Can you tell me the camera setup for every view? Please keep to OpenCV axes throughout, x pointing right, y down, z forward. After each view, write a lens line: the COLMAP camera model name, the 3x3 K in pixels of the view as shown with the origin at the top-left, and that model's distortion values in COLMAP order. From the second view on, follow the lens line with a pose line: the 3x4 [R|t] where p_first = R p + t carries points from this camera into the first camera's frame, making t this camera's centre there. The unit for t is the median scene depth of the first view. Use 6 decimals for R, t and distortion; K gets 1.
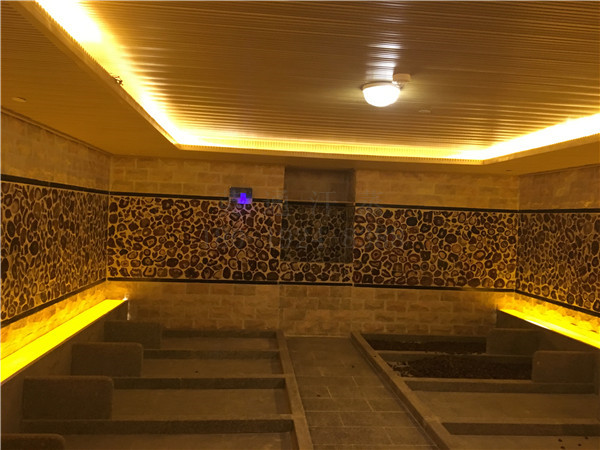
lens RADIAL K [[503.3, 0, 300.0], [0, 503.3, 225.0], [0, 0, 1]] dist [0.087895, -0.123318]
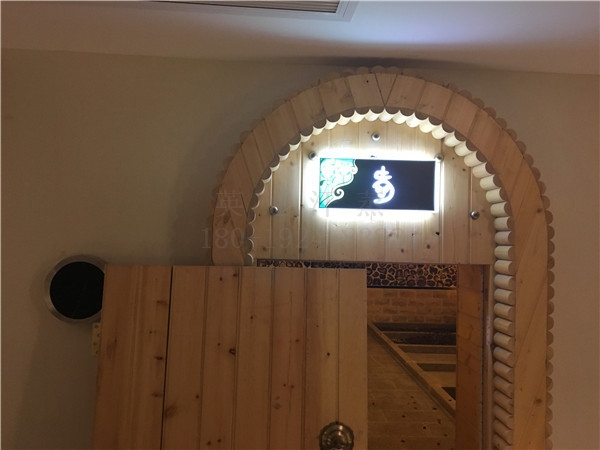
lens RADIAL K [[503.3, 0, 300.0], [0, 503.3, 225.0], [0, 0, 1]] dist [0.087895, -0.123318]
pose [[0.998670, -0.022077, -0.046599, -0.003867], [0.020437, 0.999164, -0.035399, -0.000551], [0.047342, 0.034400, 0.998286, -0.349823]]
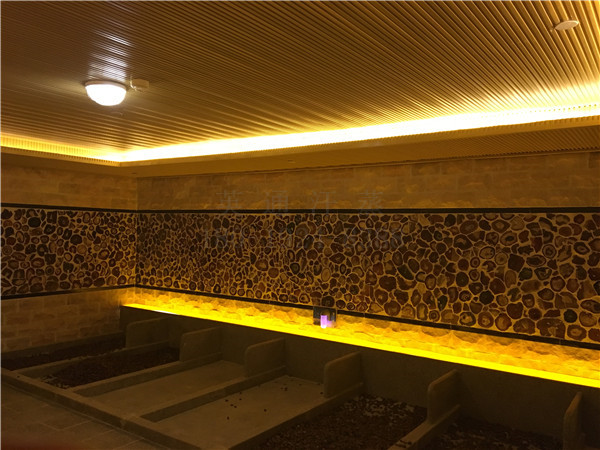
lens RADIAL K [[503.3, 0, 300.0], [0, 503.3, 225.0], [0, 0, 1]] dist [0.087895, -0.123318]
pose [[0.656774, -0.019837, 0.753826, -0.157172], [0.016794, 0.999791, 0.011678, -0.004967], [-0.753900, 0.004990, 0.656970, 0.038312]]
